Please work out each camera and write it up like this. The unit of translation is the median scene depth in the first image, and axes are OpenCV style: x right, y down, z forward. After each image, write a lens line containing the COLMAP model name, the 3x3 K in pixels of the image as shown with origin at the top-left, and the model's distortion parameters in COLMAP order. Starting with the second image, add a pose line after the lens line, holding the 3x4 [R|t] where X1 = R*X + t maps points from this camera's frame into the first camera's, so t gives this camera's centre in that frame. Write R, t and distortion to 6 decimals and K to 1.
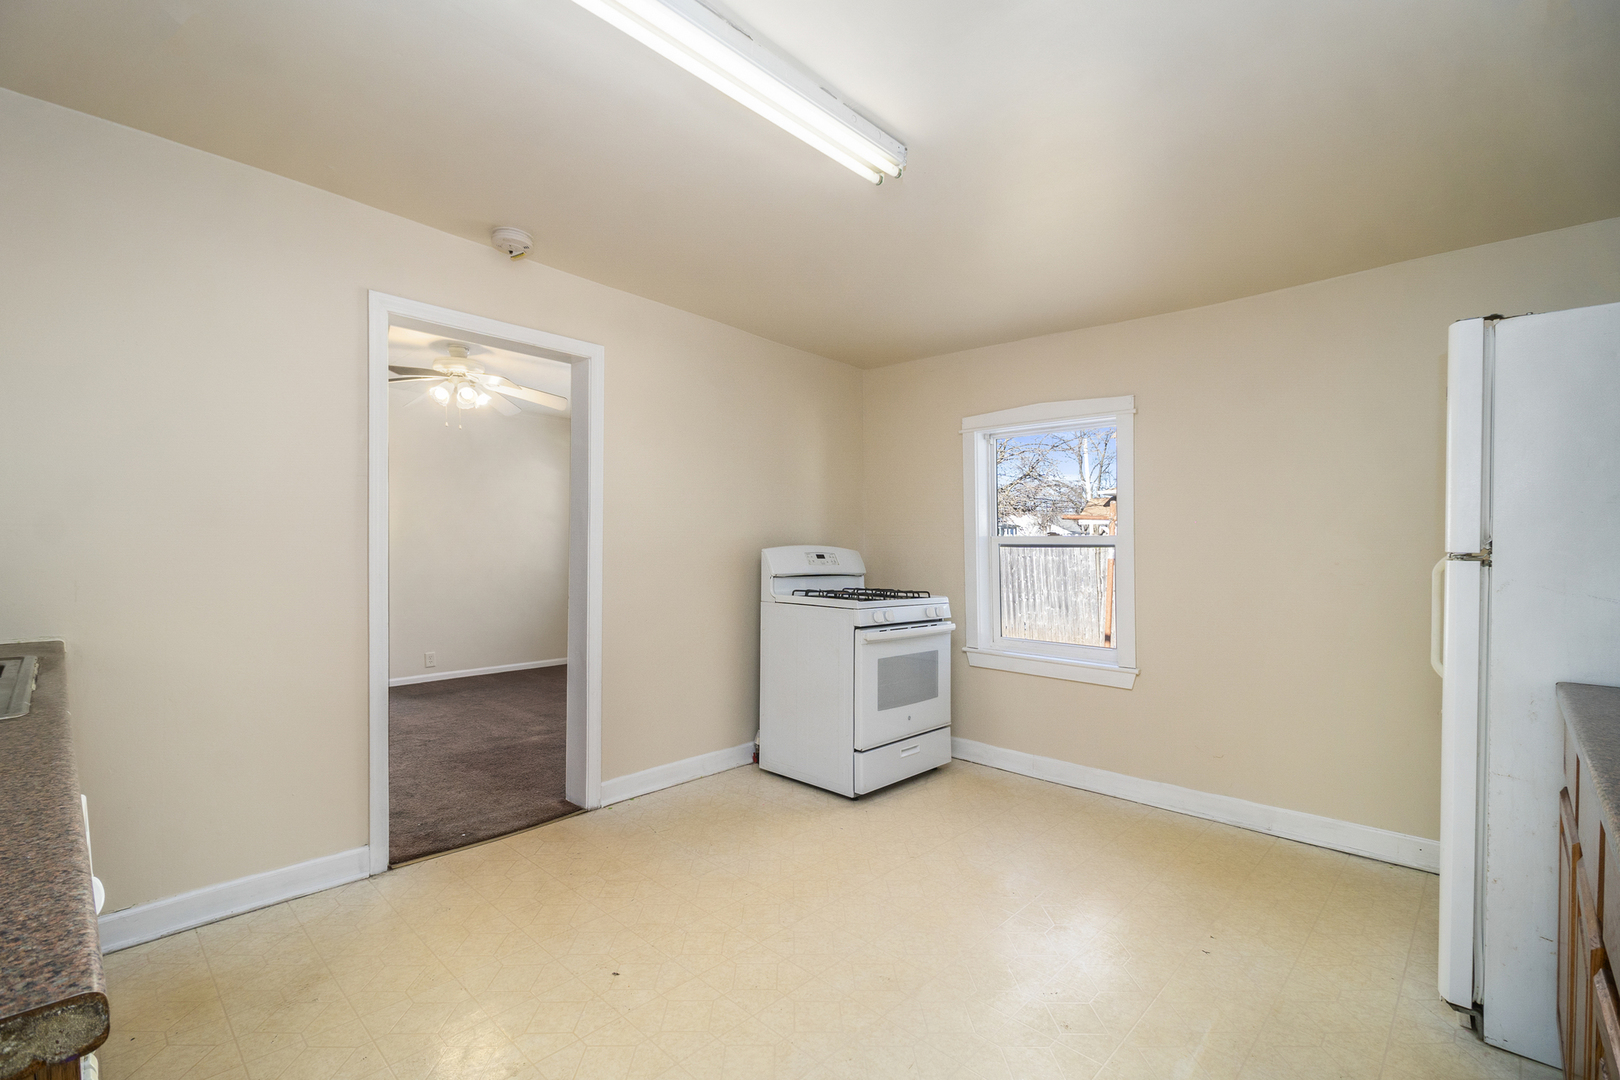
lens RADIAL K [[710.1, 0, 810.0], [0, 710.1, 540.0], [0, 0, 1]] dist [0.019708, -0.013708]
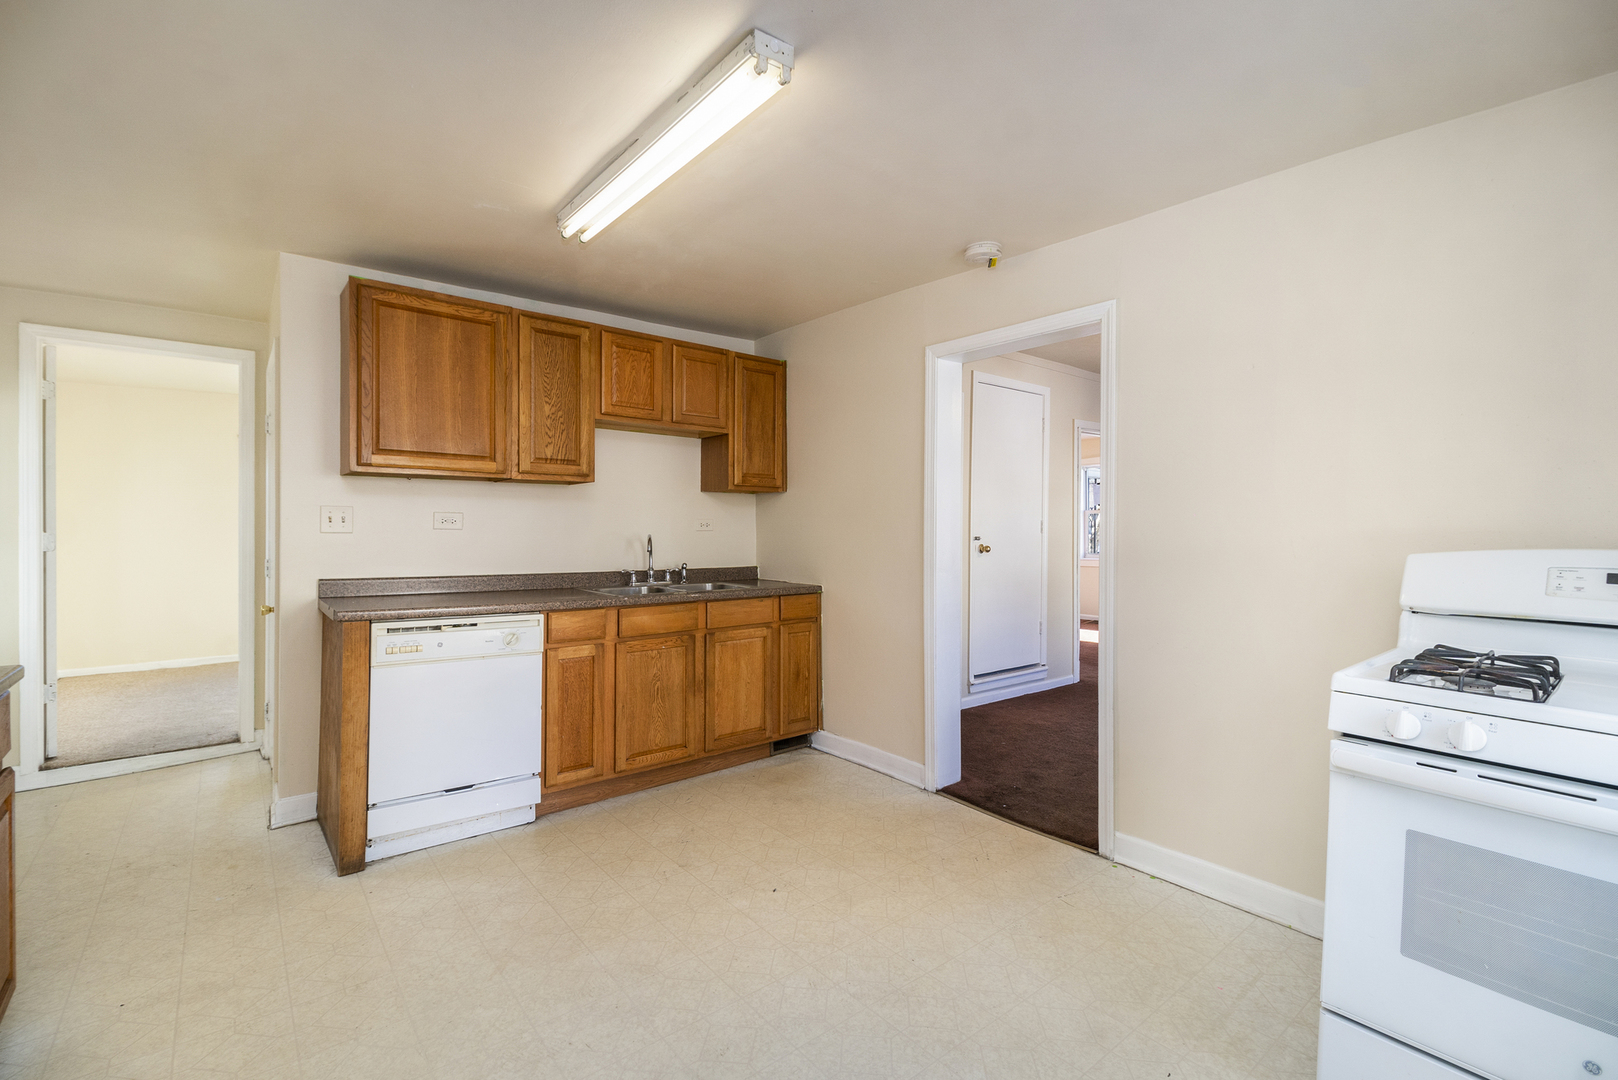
lens RADIAL K [[713.5, 0, 796.4], [0, 713.5, 520.9], [0, 0, 1]] dist [-0.009585, -0.001405]
pose [[-0.135515, -0.022770, -0.990514, 0.635840], [-0.012758, 0.999693, -0.021235, 0.006688], [0.990693, 0.009759, -0.135764, 0.823104]]
